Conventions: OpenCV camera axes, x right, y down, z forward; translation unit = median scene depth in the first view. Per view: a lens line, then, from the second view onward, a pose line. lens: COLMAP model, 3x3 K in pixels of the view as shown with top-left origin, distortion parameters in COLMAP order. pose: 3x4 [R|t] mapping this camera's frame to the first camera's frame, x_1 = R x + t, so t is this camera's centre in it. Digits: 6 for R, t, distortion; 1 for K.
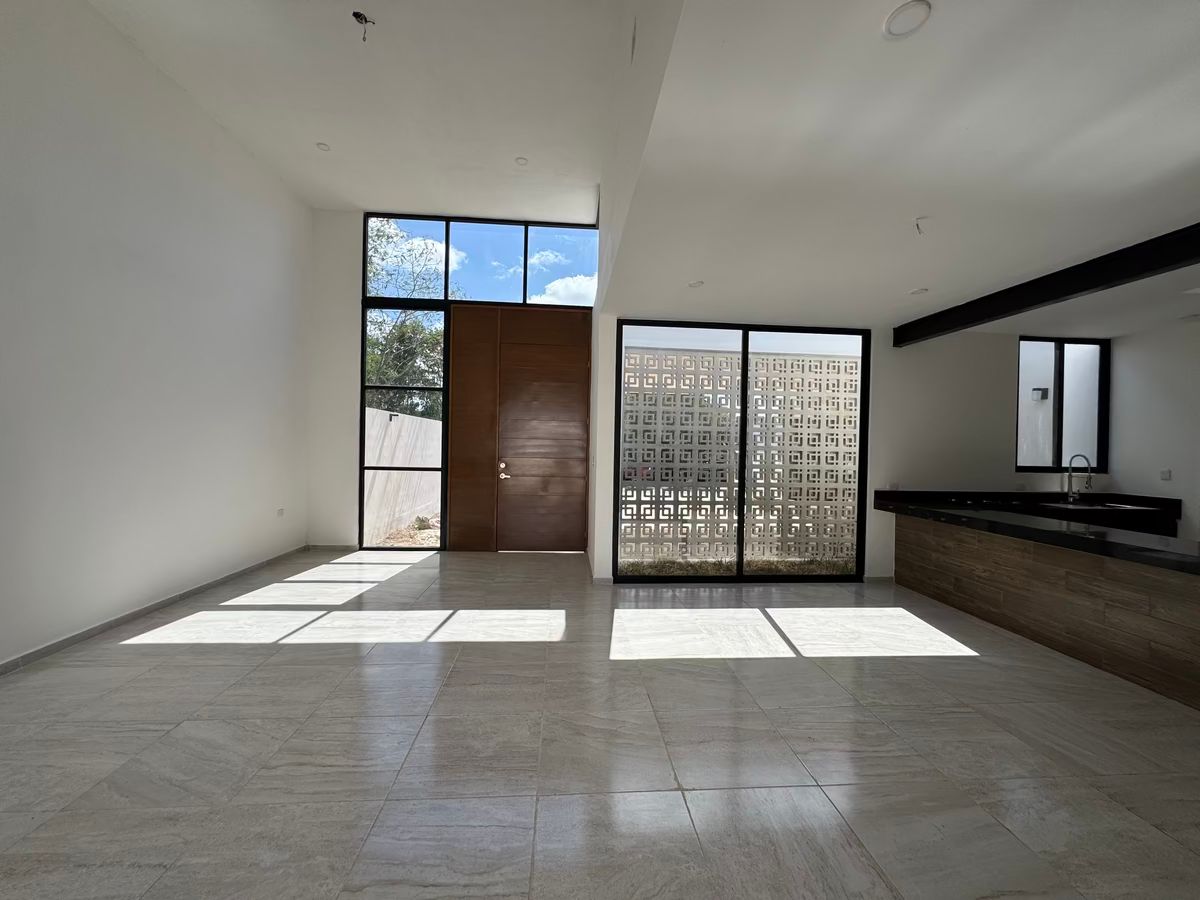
lens RADIAL K [[482.3, 0, 600.0], [0, 482.3, 450.0], [0, 0, 1]] dist [-0.001872, -0.000123]
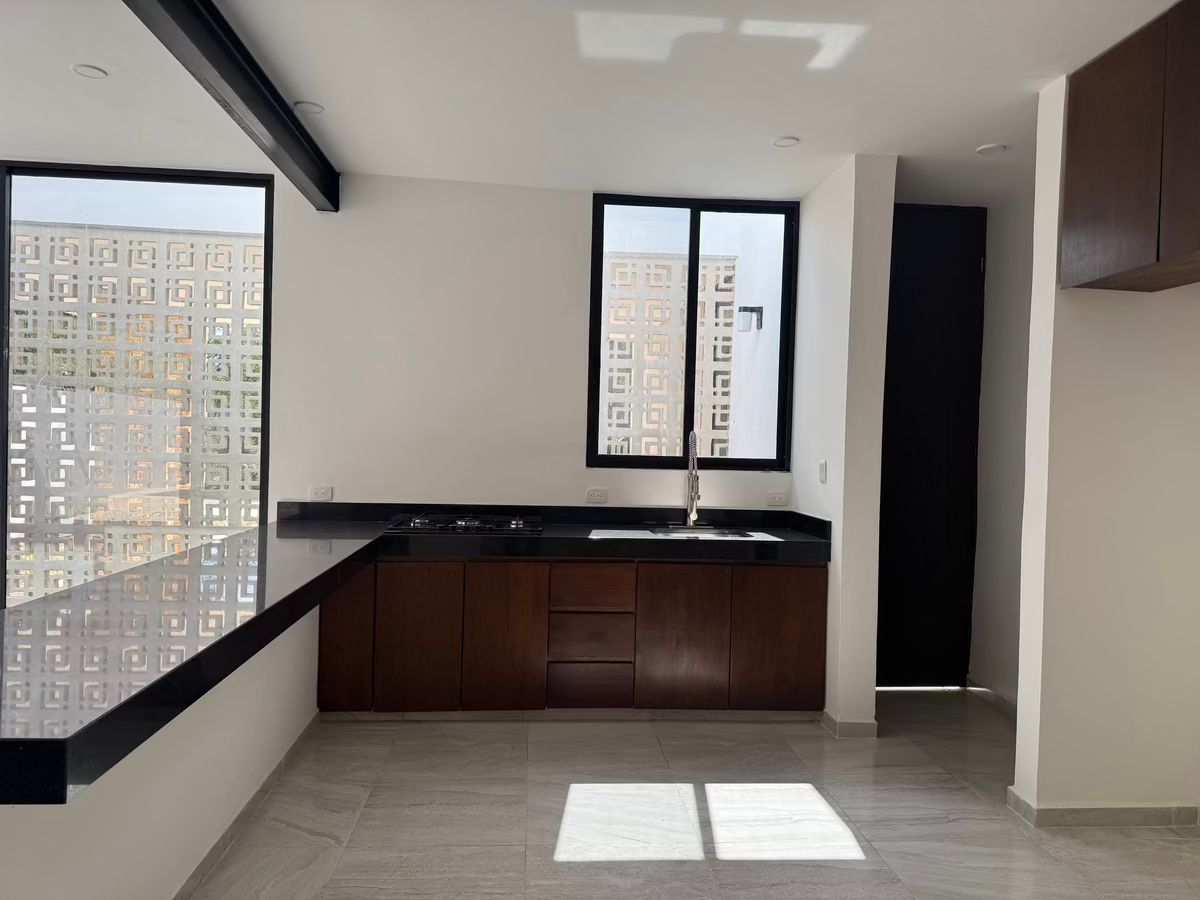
lens RADIAL K [[950.1, 0, 600.0], [0, 950.1, 450.0], [0, 0, 1]] dist [0.051379, -0.000501]
pose [[0.999881, 0.004088, -0.014905, 0.876154], [-0.004161, 0.999980, -0.004836, 0.032392], [0.014885, 0.004898, 0.999877, 0.010188]]
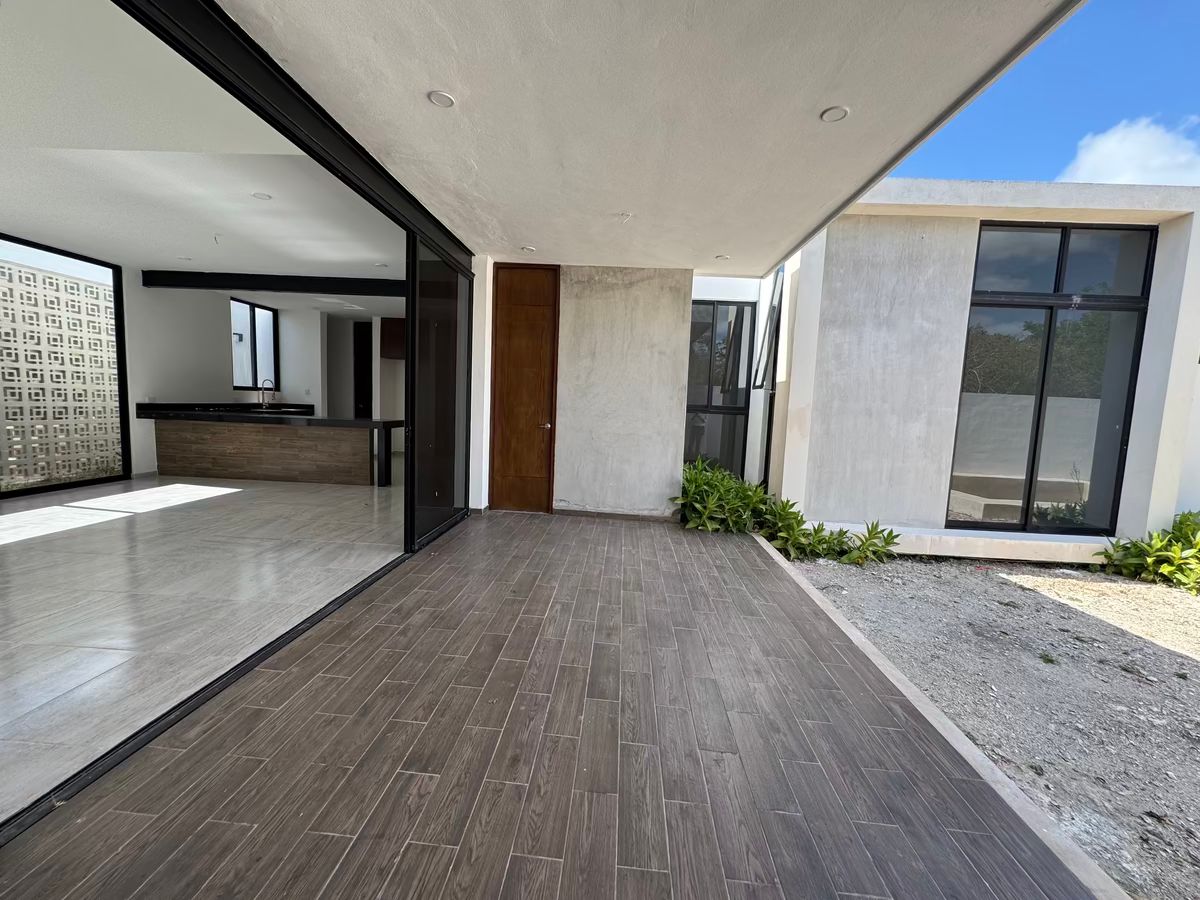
lens RADIAL K [[491.2, 0, 600.0], [0, 491.2, 450.0], [0, 0, 1]] dist [0.000878, 0.000230]
pose [[0.127719, -0.107949, 0.985918, -0.503762], [-0.028115, 0.993266, 0.112395, 0.027148], [-0.991412, -0.042074, 0.123824, -0.317083]]
